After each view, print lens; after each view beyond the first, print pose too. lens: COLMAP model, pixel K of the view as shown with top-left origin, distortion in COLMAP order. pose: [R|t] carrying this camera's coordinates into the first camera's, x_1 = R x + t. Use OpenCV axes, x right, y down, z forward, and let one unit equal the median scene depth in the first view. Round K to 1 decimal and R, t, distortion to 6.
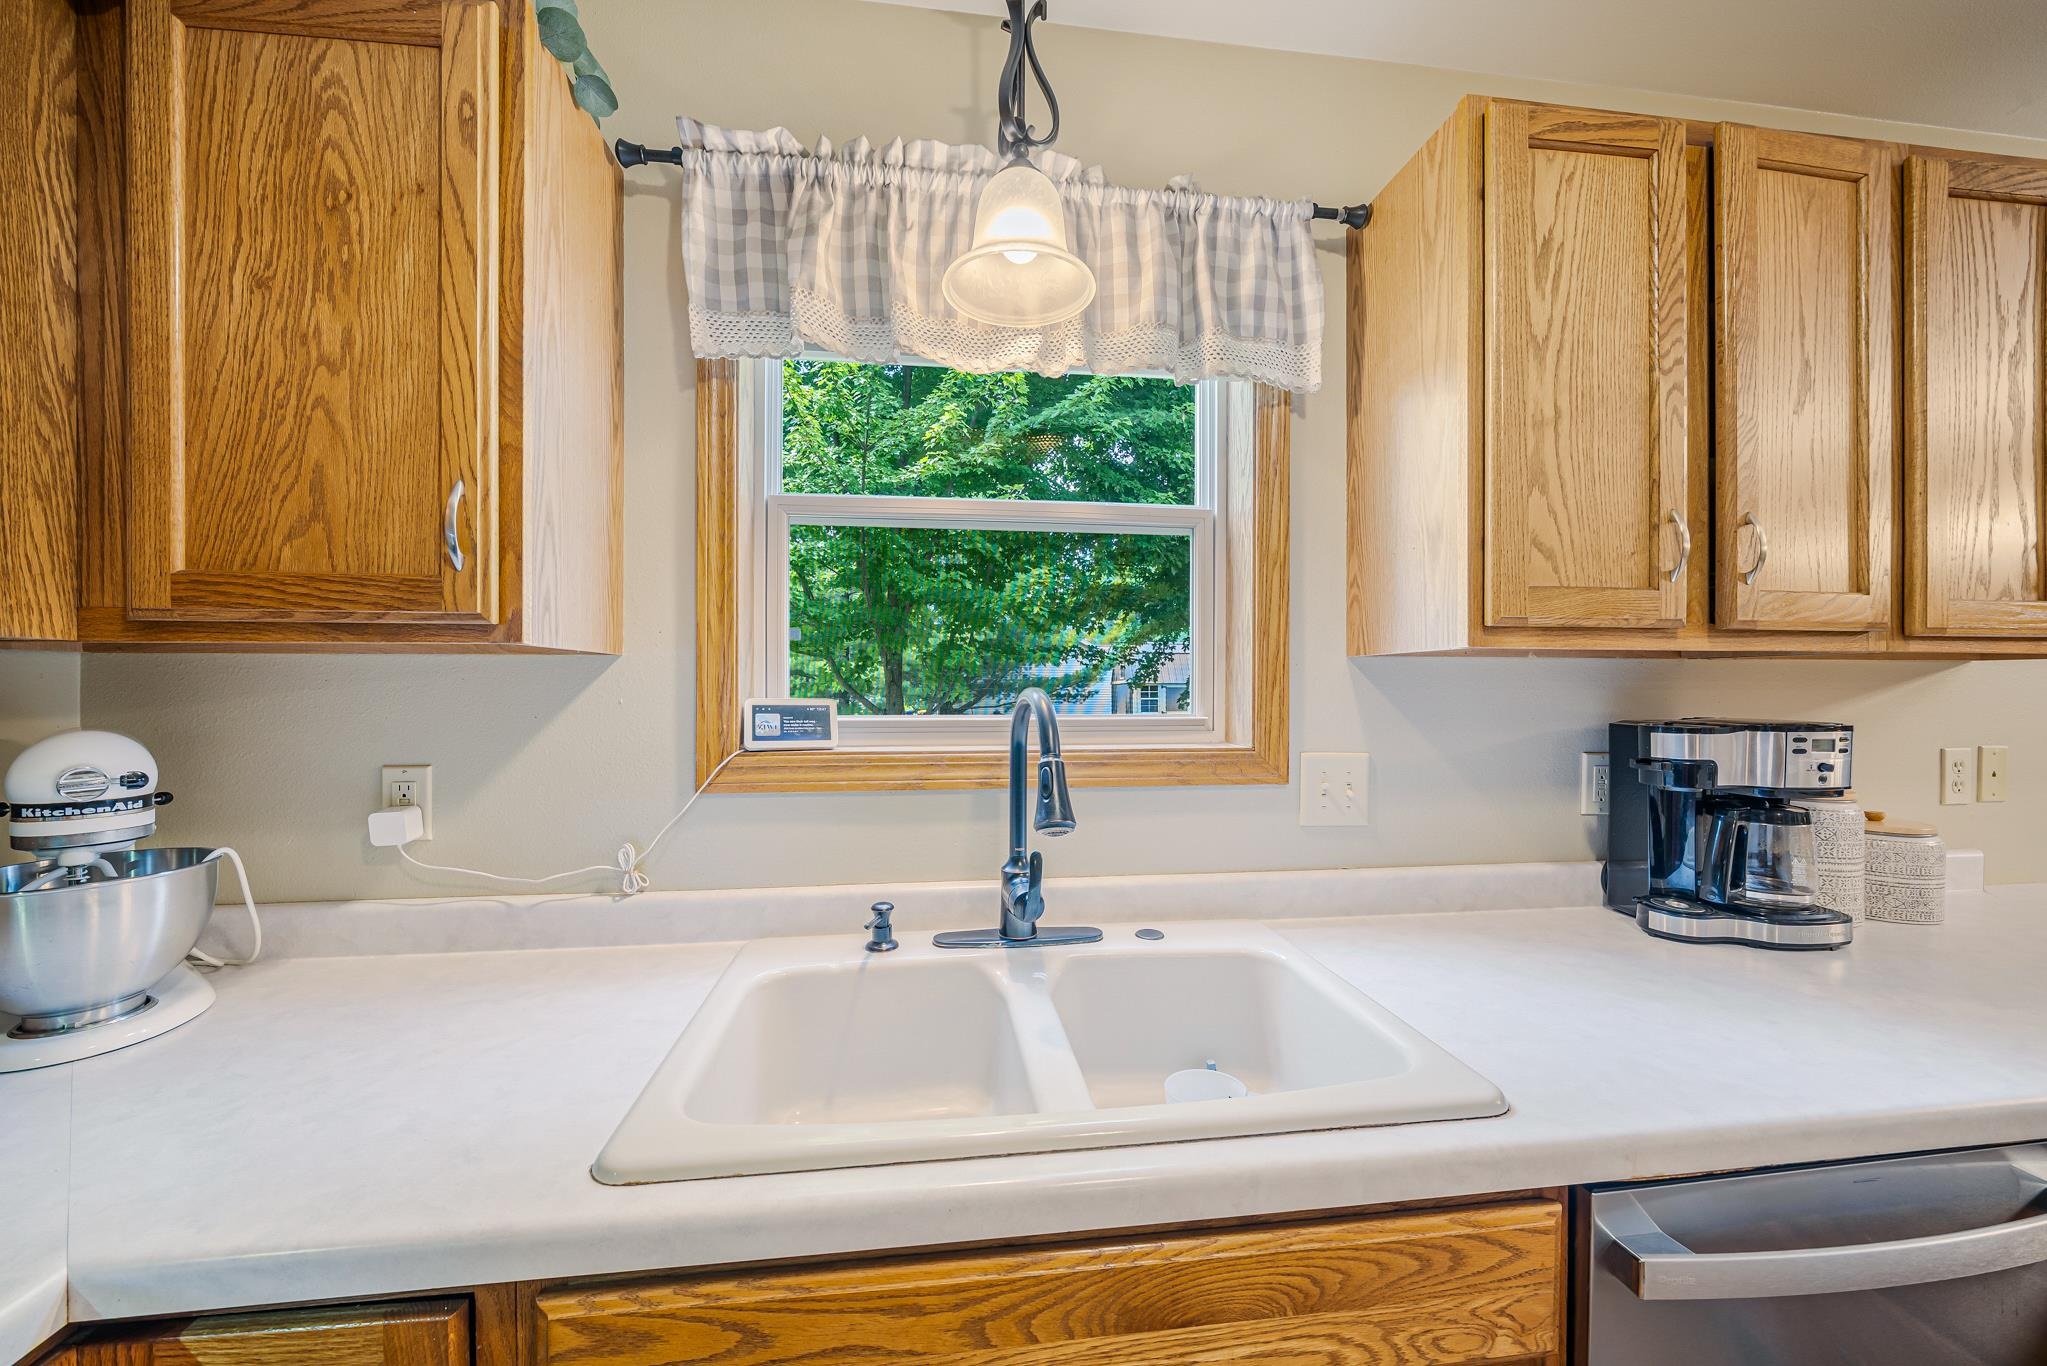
lens RADIAL K [[722.6, 0, 1018.9], [0, 722.6, 686.8], [0, 0, 1]] dist [-0.007872, -0.000186]
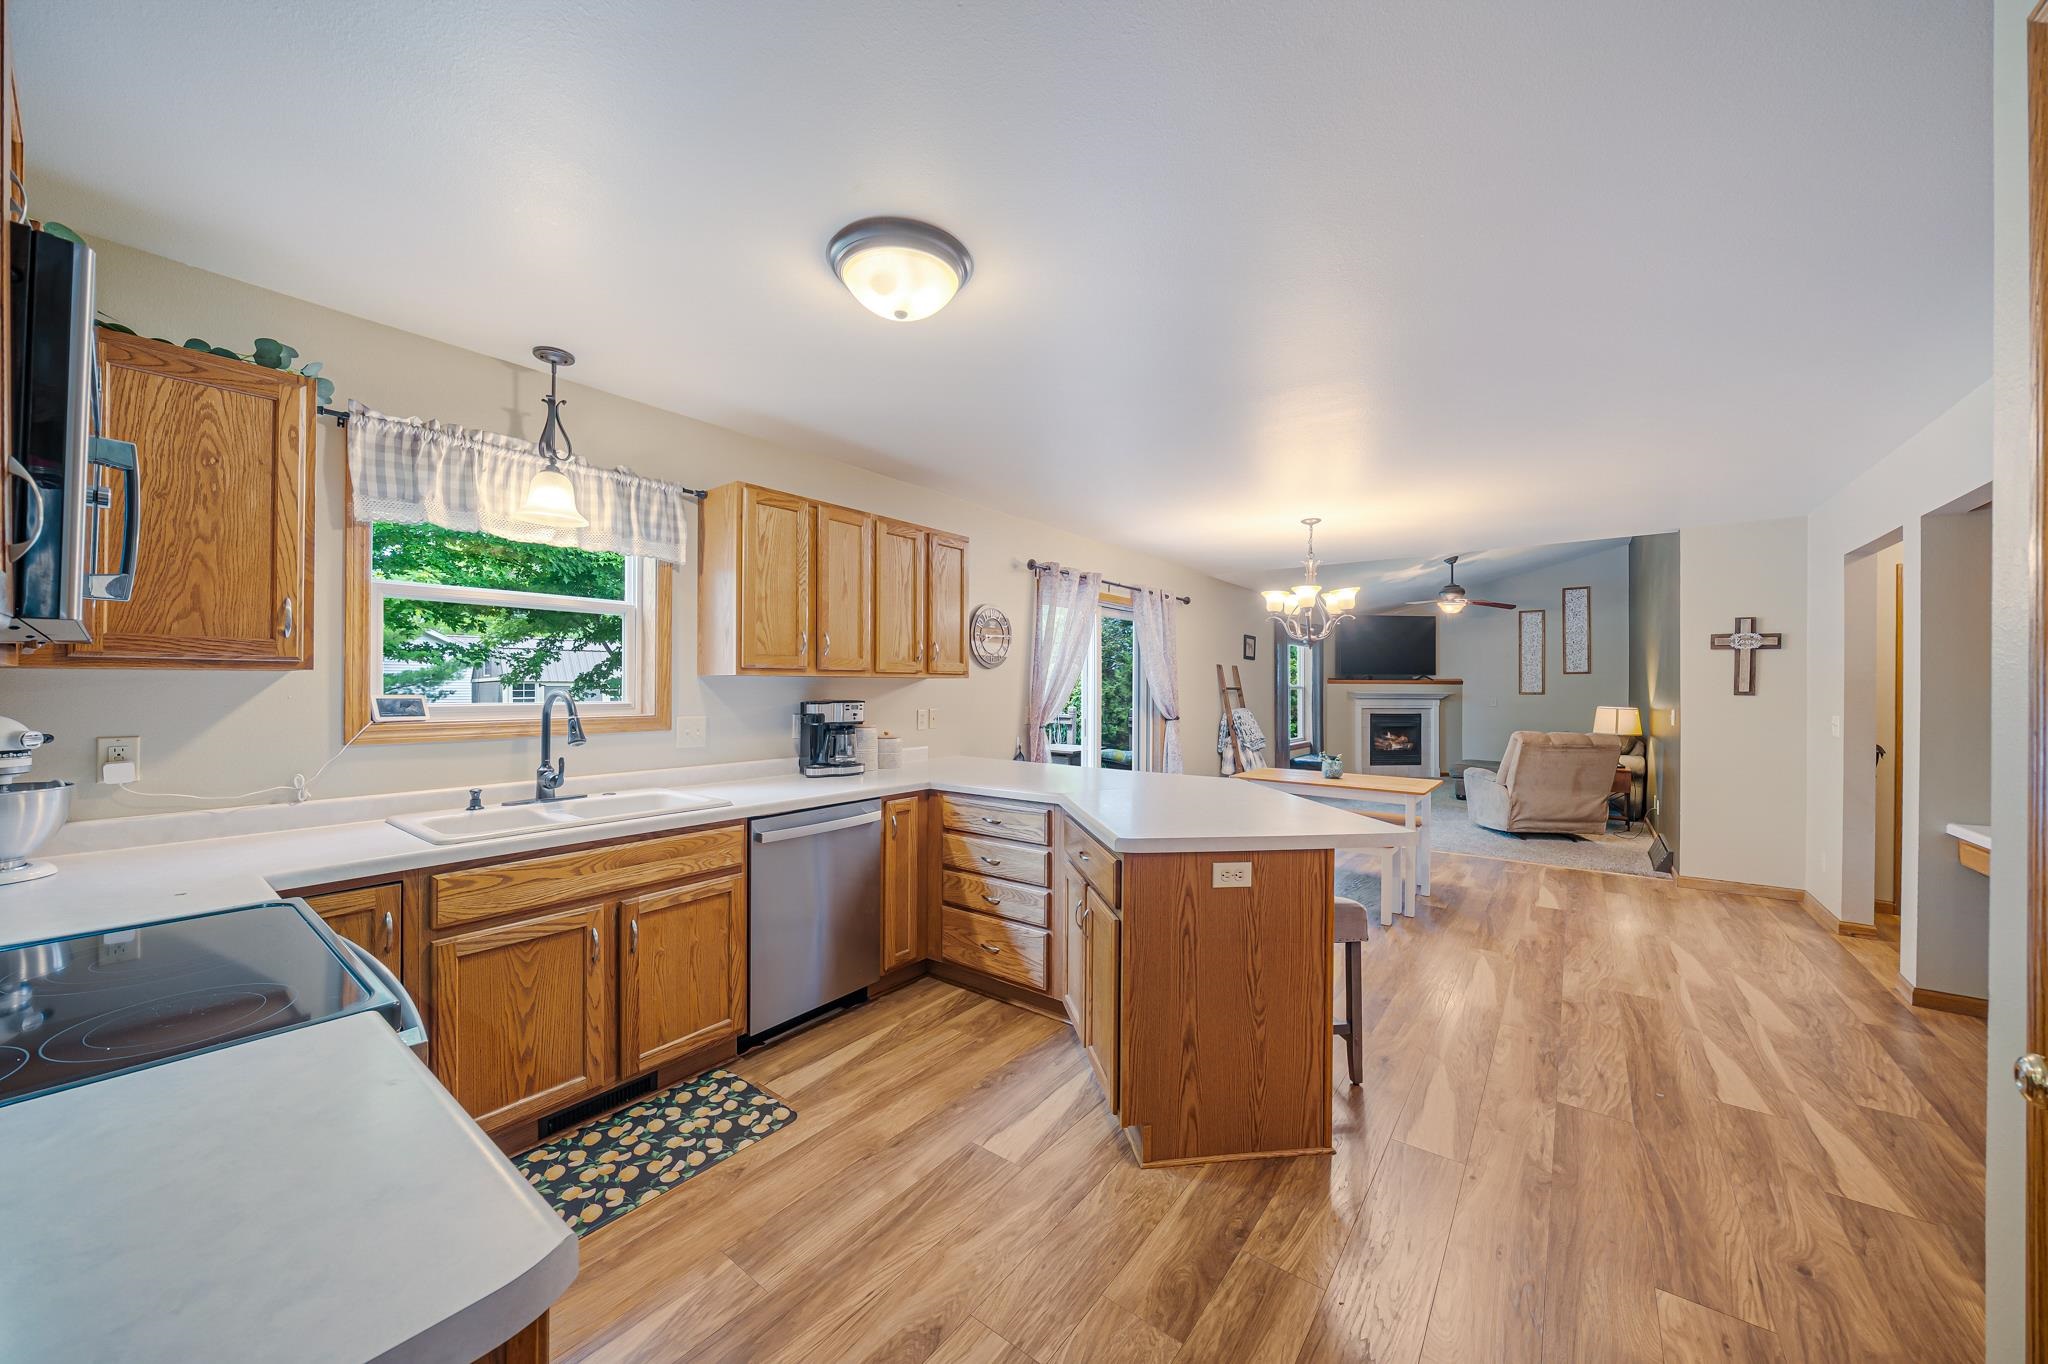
lens RADIAL K [[722.9, 0, 1019.4], [0, 722.9, 685.8], [0, 0, 1]] dist [-0.007872, -0.000186]
pose [[0.699273, 0.000900, 0.714854, -0.575551], [-0.001391, 0.999999, 0.000101, -0.010787], [-0.714853, -0.001065, 0.699274, -1.630072]]
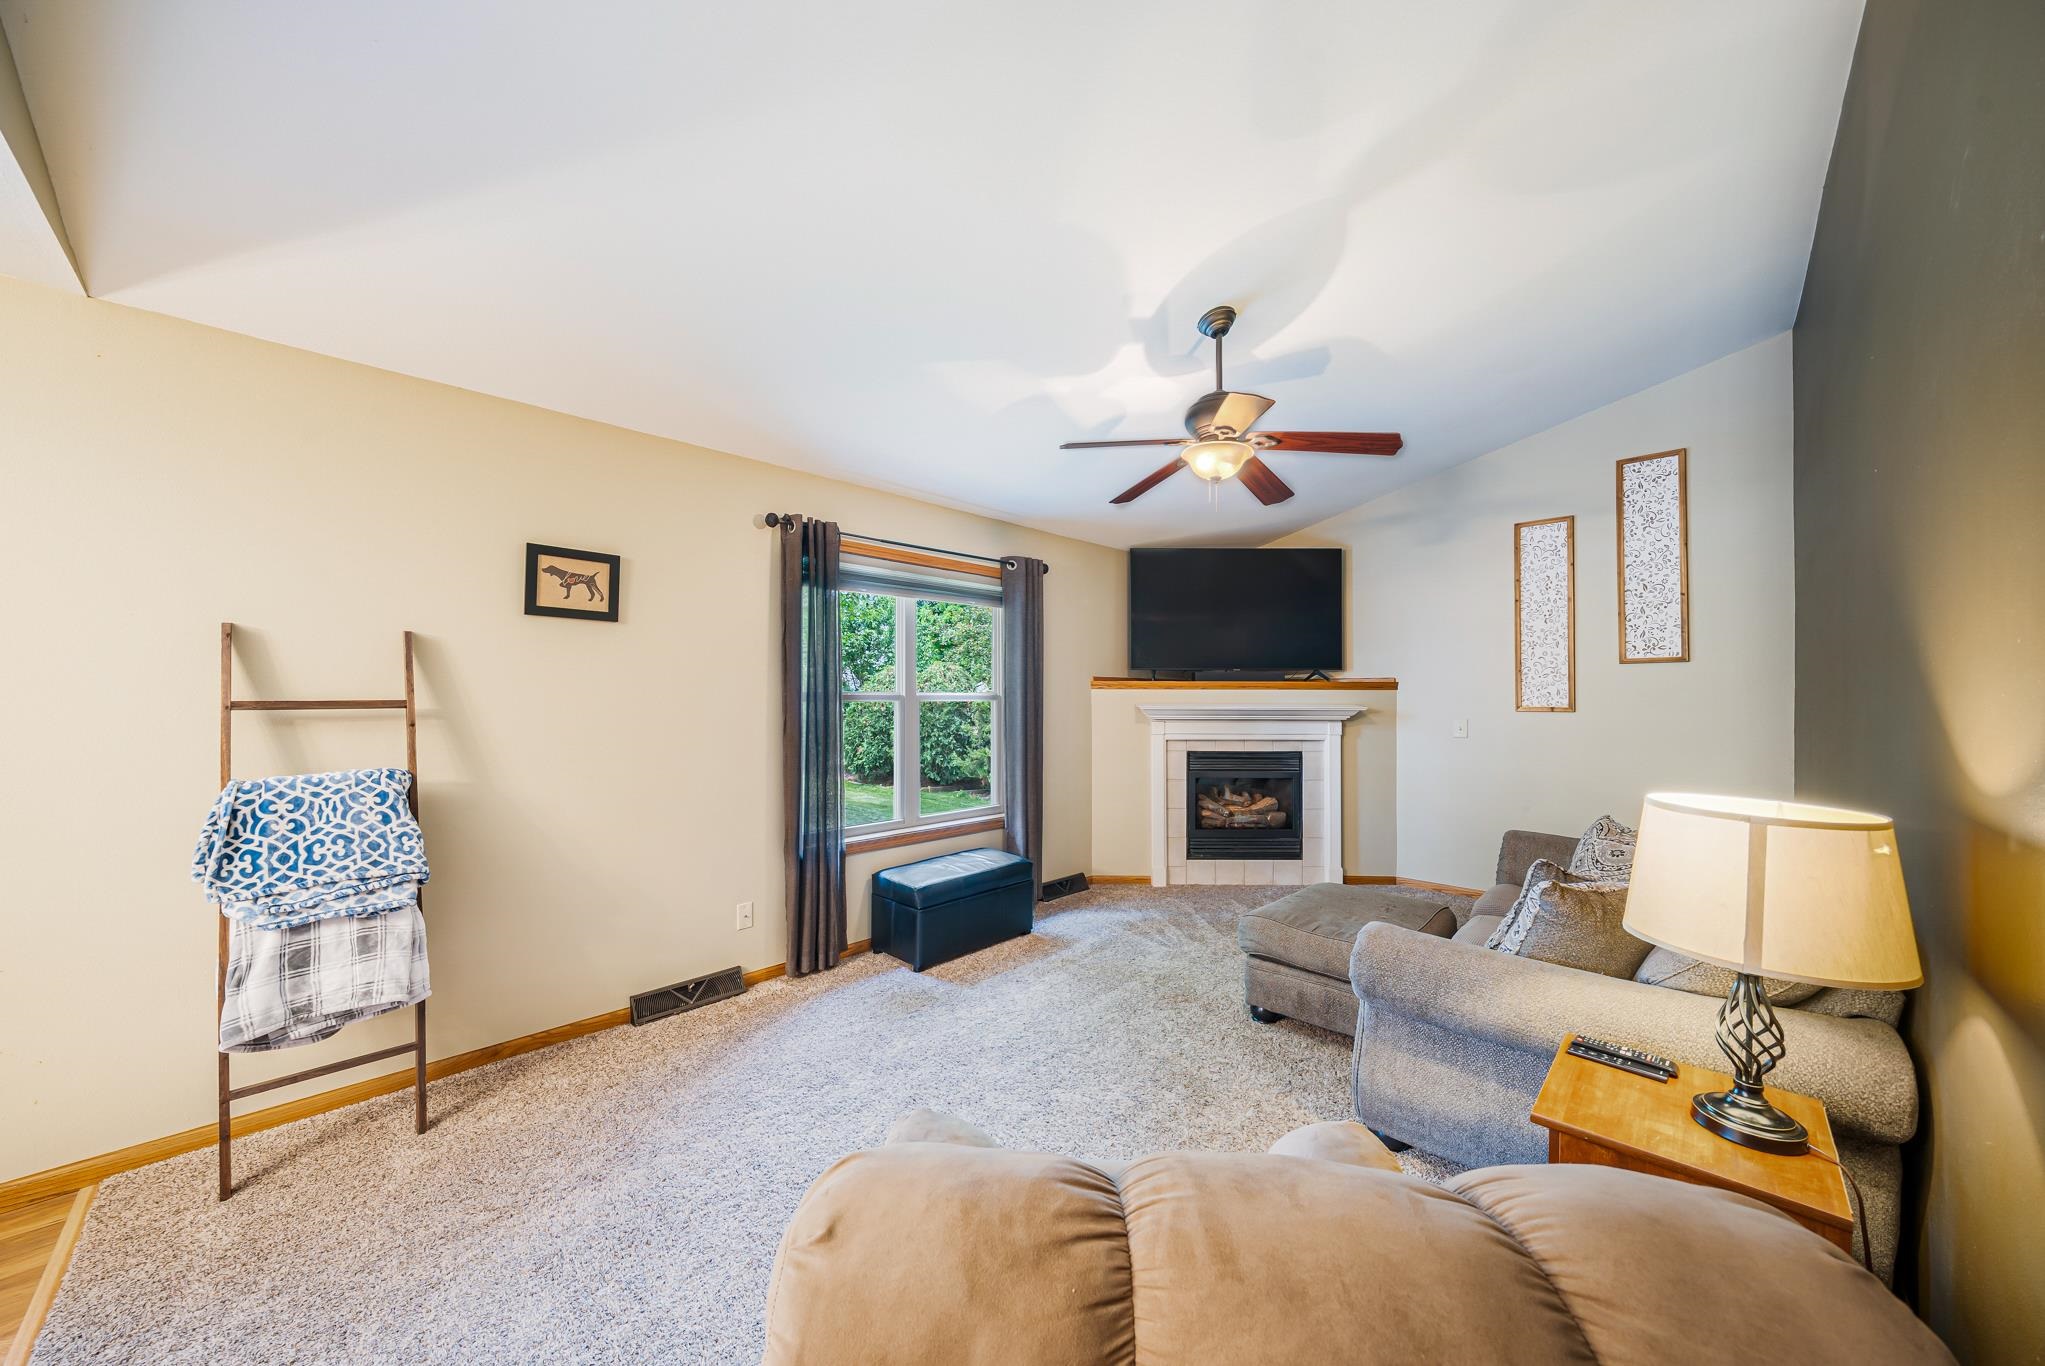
lens RADIAL K [[721.9, 0, 1017.9], [0, 721.9, 686.8], [0, 0, 1]] dist [-0.007872, -0.000186]
pose [[0.776570, 0.004095, 0.630018, 5.949211], [0.002036, 0.999957, -0.009009, -0.013929], [-0.630028, 0.008279, 0.776529, -1.121281]]
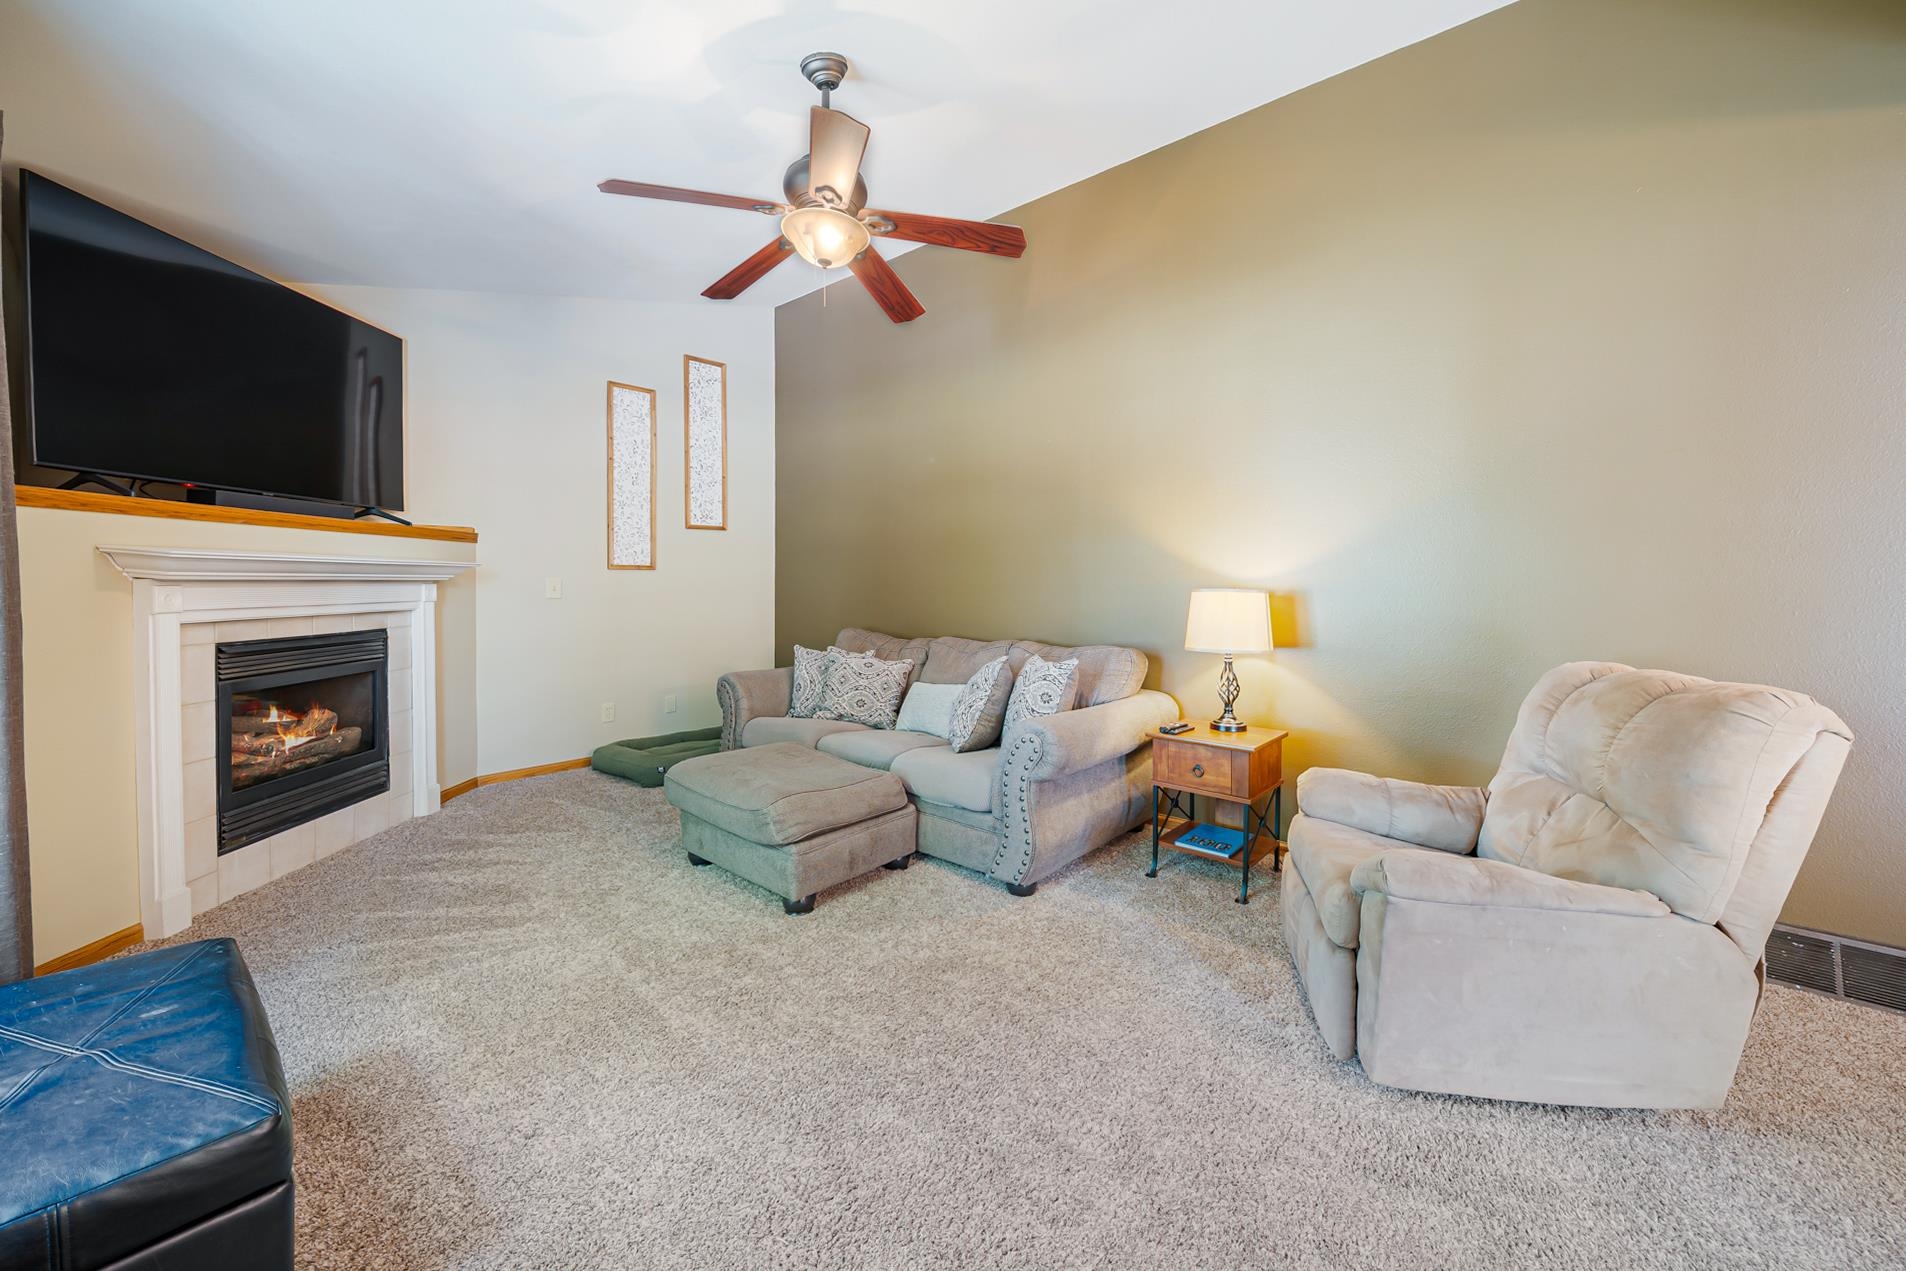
lens RADIAL K [[687.5, 0, 974.0], [0, 687.5, 600.8], [0, 0, 1]] dist [-0.000579, -0.000050]
pose [[-0.680679, -0.017293, 0.732377, 6.453949], [0.005986, 0.999557, 0.029166, 0.177545], [-0.732557, 0.024237, -0.680274, 1.498669]]
